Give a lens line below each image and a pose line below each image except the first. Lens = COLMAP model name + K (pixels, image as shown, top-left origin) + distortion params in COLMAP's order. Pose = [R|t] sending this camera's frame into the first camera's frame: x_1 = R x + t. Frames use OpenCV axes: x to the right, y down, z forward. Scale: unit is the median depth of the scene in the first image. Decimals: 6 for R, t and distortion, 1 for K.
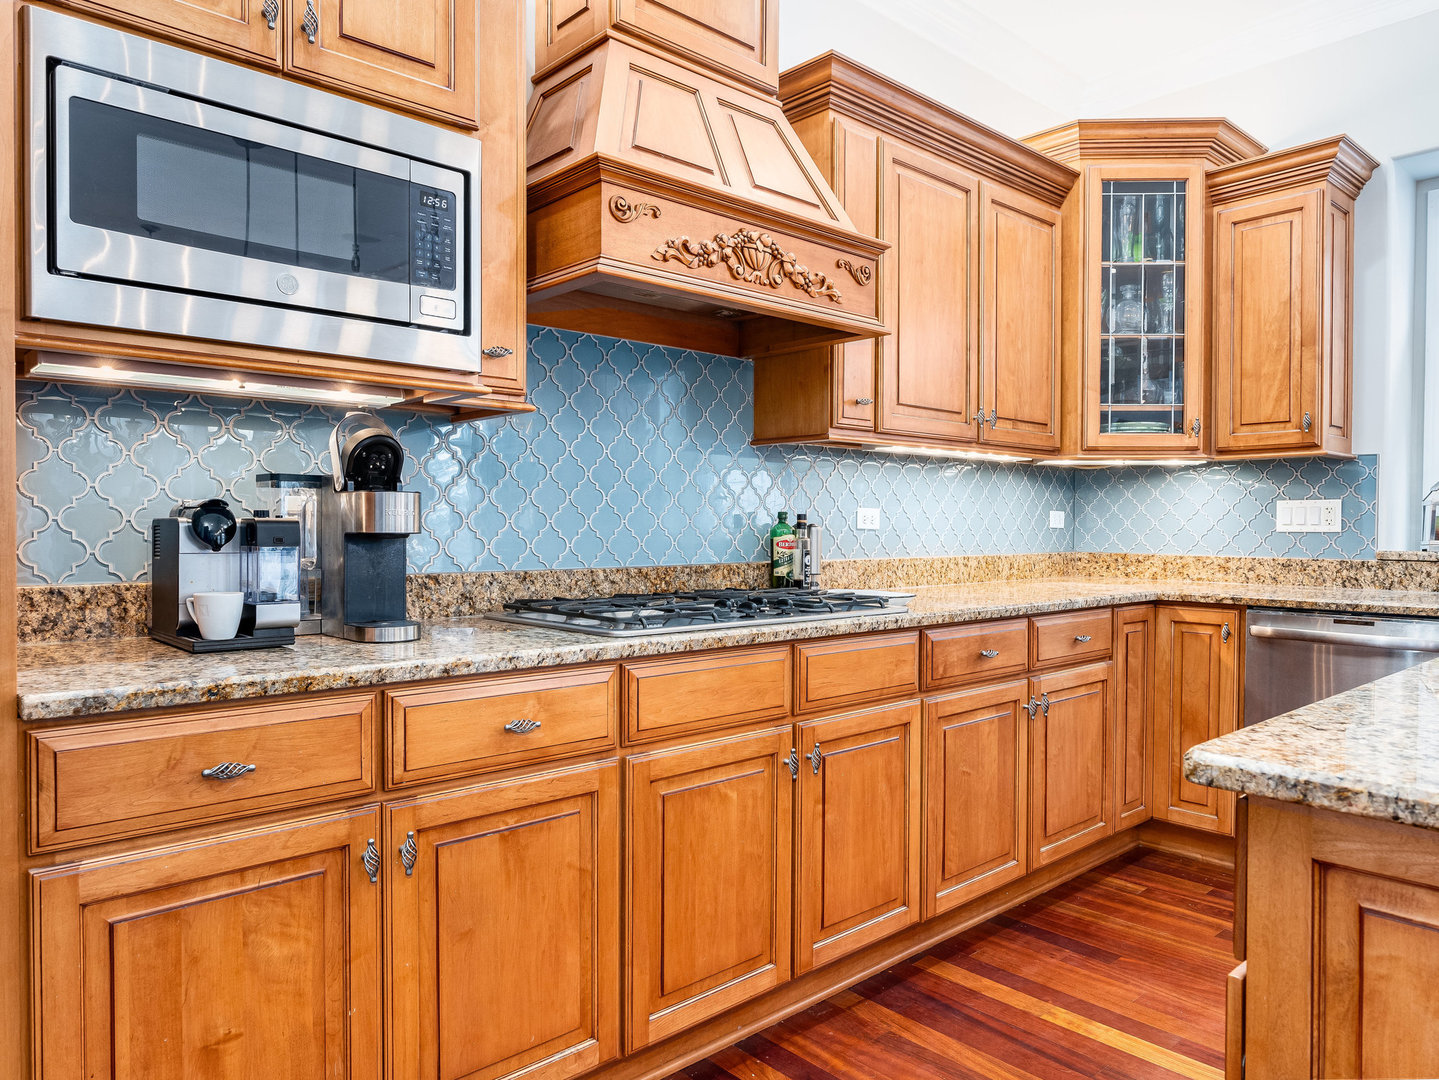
lens RADIAL K [[975.9, 0, 720.0], [0, 975.9, 536.2], [0, 0, 1]] dist [-0.003940, -0.002685]
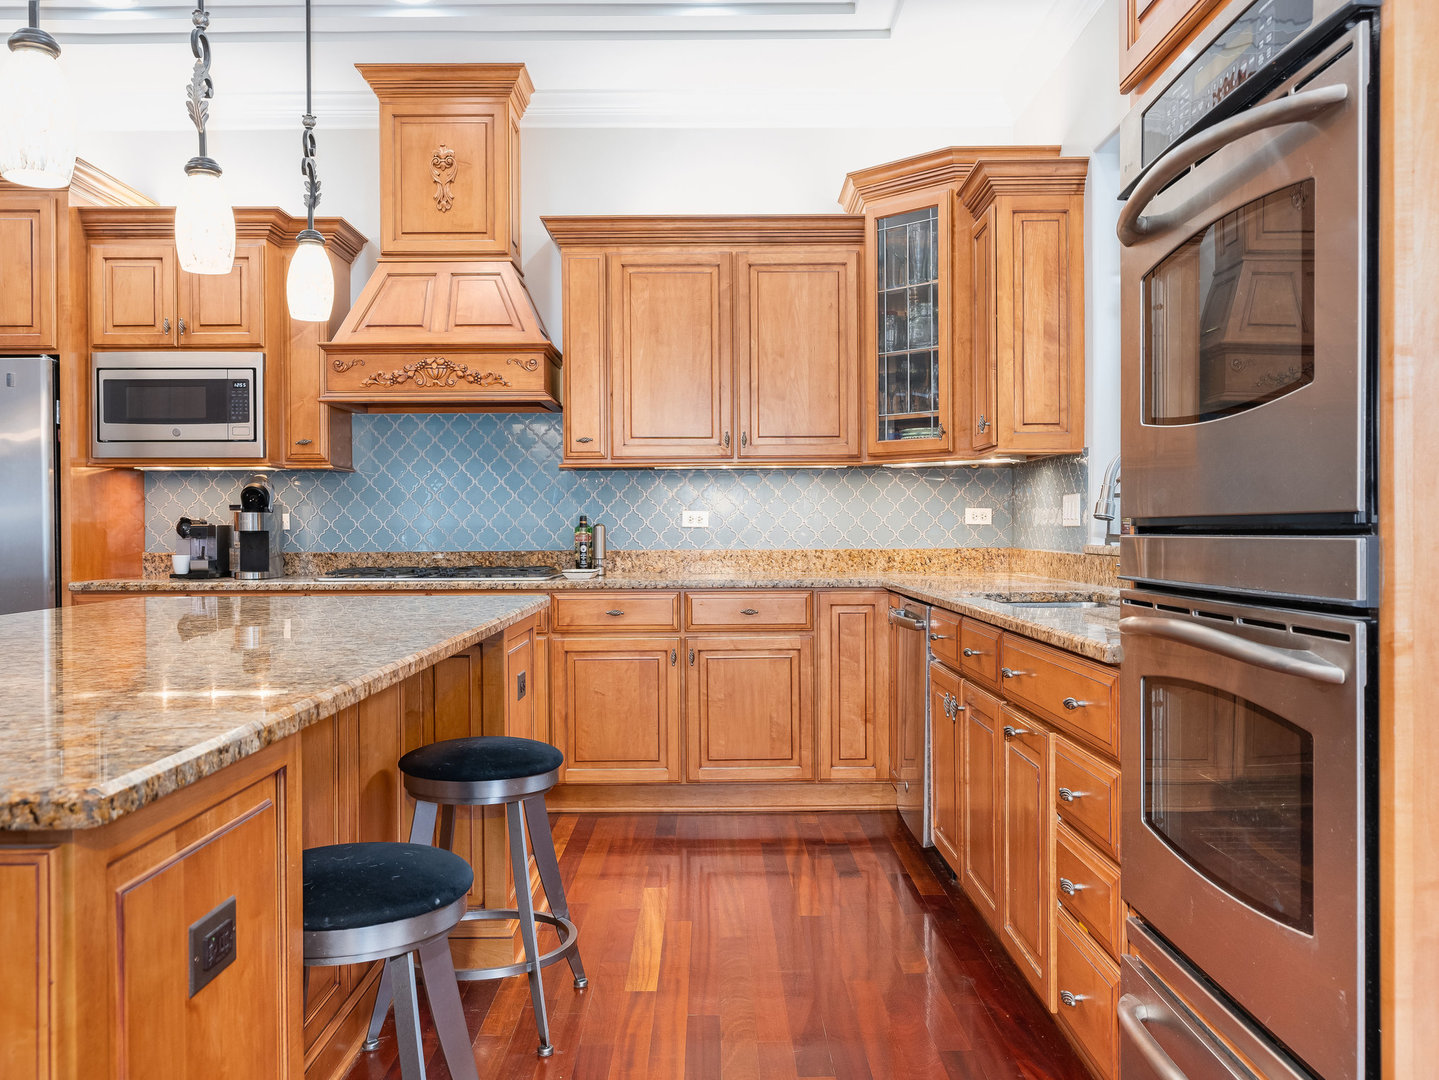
lens RADIAL K [[1224.2, 0, 715.4], [0, 1224.2, 534.9], [0, 0, 1]] dist [0.001564, -0.013813]
pose [[0.742025, -0.001924, -0.670370, 2.282937], [0.000800, 0.999998, -0.001984, 0.012093], [0.670372, 0.000936, 0.742025, -0.349568]]
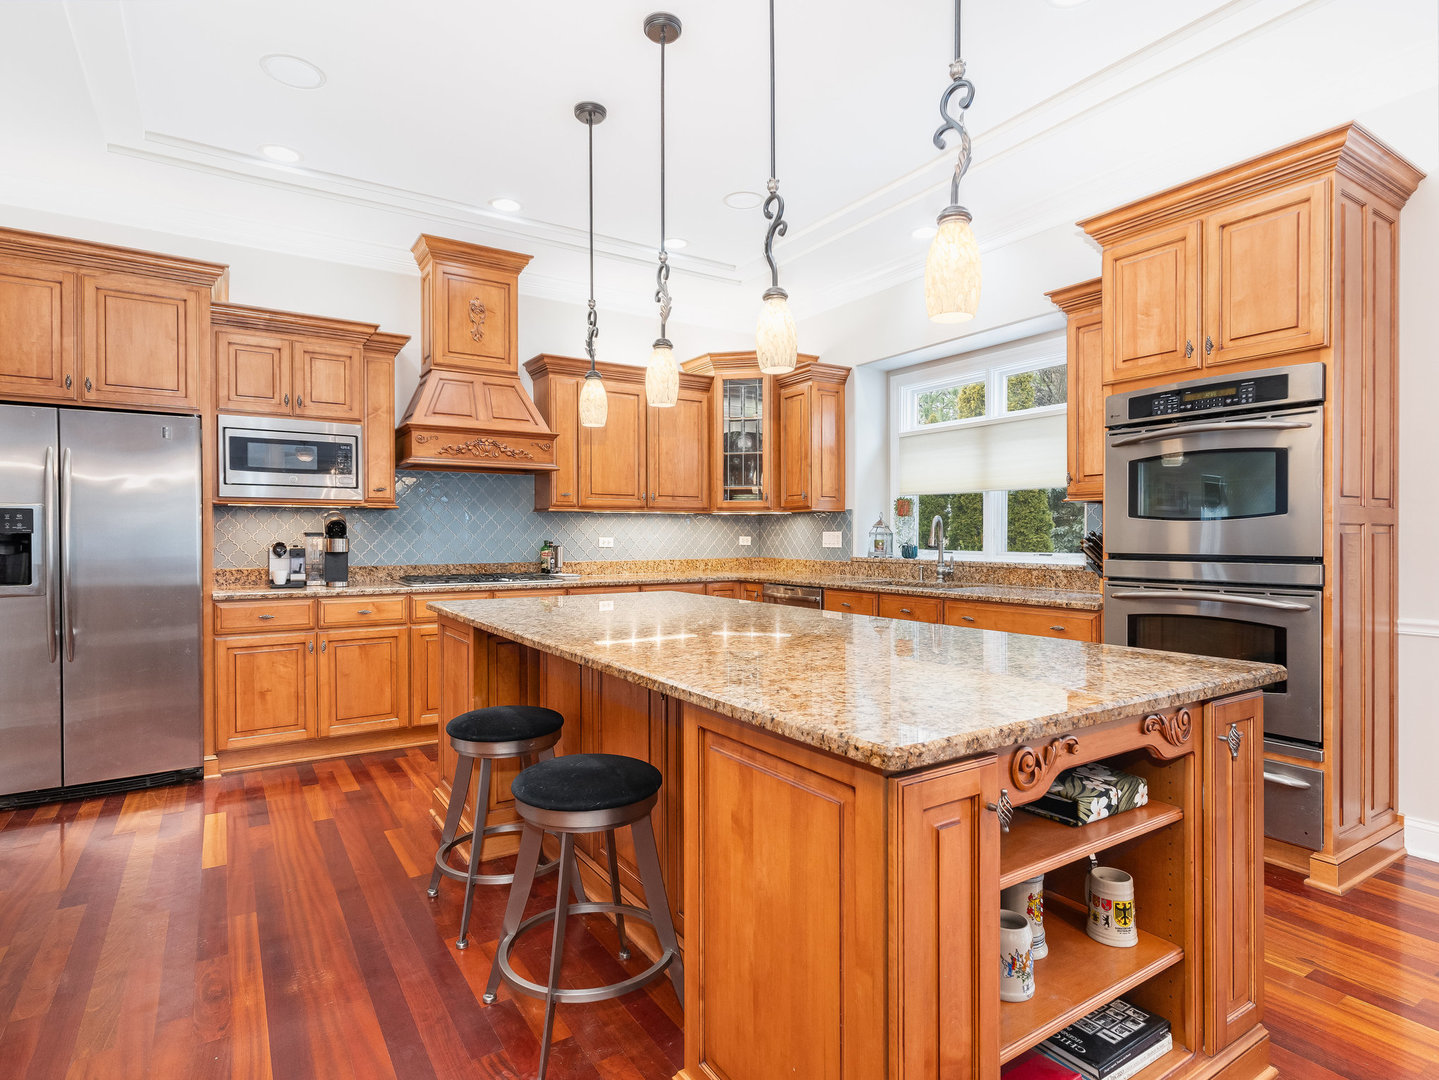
lens RADIAL K [[766.5, 0, 718.6], [0, 766.5, 538.1], [0, 0, 1]] dist [-0.000408, 0.003111]
pose [[0.986749, -0.003238, -0.162220, 1.223182], [0.002208, 0.999976, -0.006533, -0.027779], [0.162237, 0.006088, 0.986733, -1.176815]]
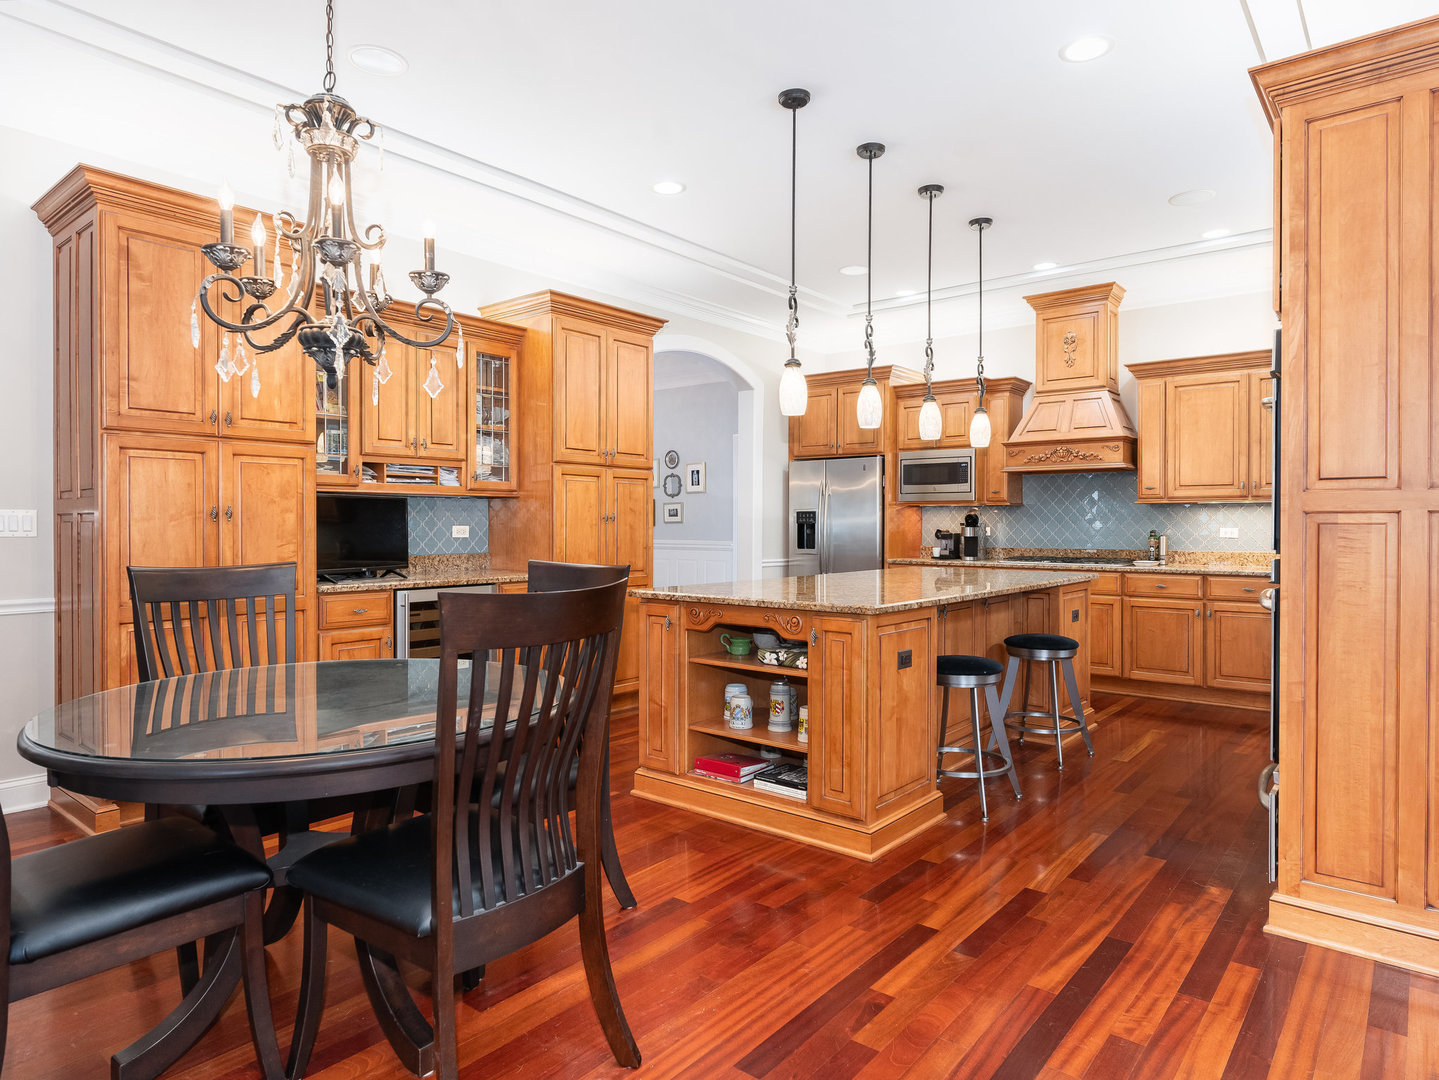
lens RADIAL K [[853.1, 0, 718.8], [0, 853.1, 529.9], [0, 0, 1]] dist [-0.008241, -0.001332]
pose [[0.141677, 0.003130, -0.989908, 3.323309], [-0.012806, 0.999917, 0.001328, -0.023183], [0.989830, 0.012489, 0.141705, -0.675848]]
